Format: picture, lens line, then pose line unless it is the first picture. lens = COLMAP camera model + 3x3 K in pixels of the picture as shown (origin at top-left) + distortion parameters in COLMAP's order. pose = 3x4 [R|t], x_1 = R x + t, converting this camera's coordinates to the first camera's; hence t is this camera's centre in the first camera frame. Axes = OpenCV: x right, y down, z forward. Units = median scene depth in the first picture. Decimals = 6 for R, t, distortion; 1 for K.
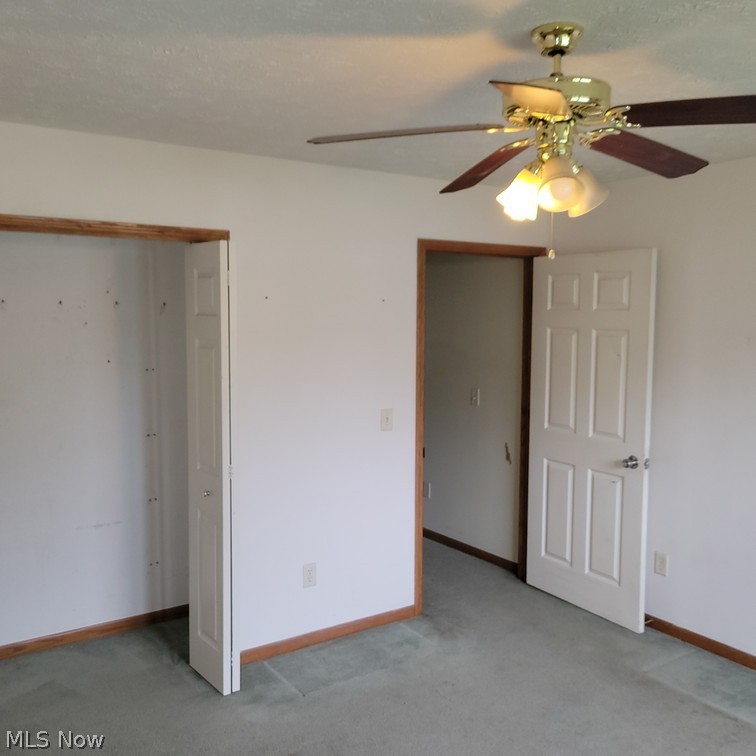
lens RADIAL K [[763.1, 0, 377.6], [0, 763.1, 381.9], [0, 0, 1]] dist [0.038162, 0.000000]
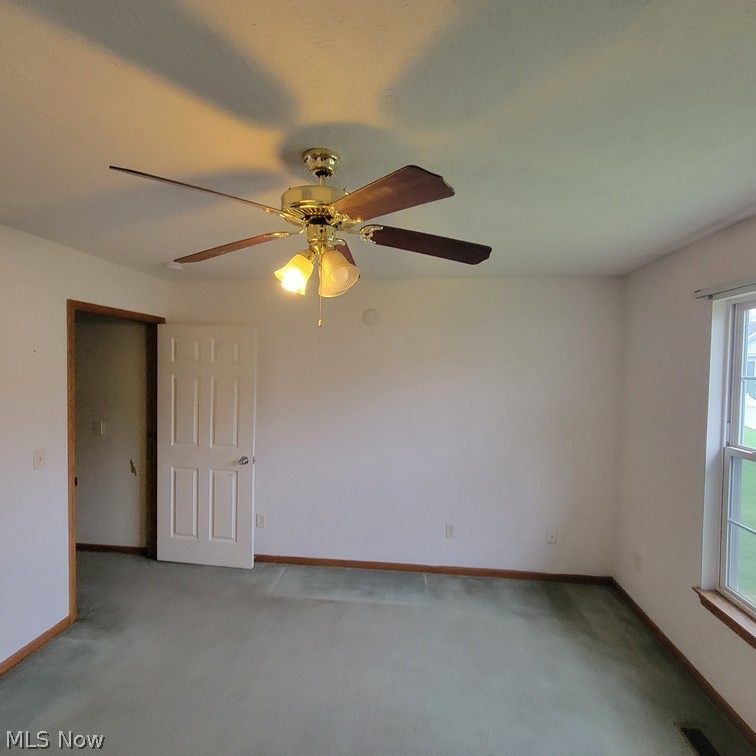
lens RADIAL K [[410.0, 0, 375.4], [0, 410.0, 383.7], [0, 0, 1]] dist [0.006421, 0.001316]
pose [[0.641024, -0.020012, 0.767260, -0.138030], [0.054266, 0.998340, -0.019299, -0.021483], [-0.765600, 0.054007, 0.641046, 0.251632]]
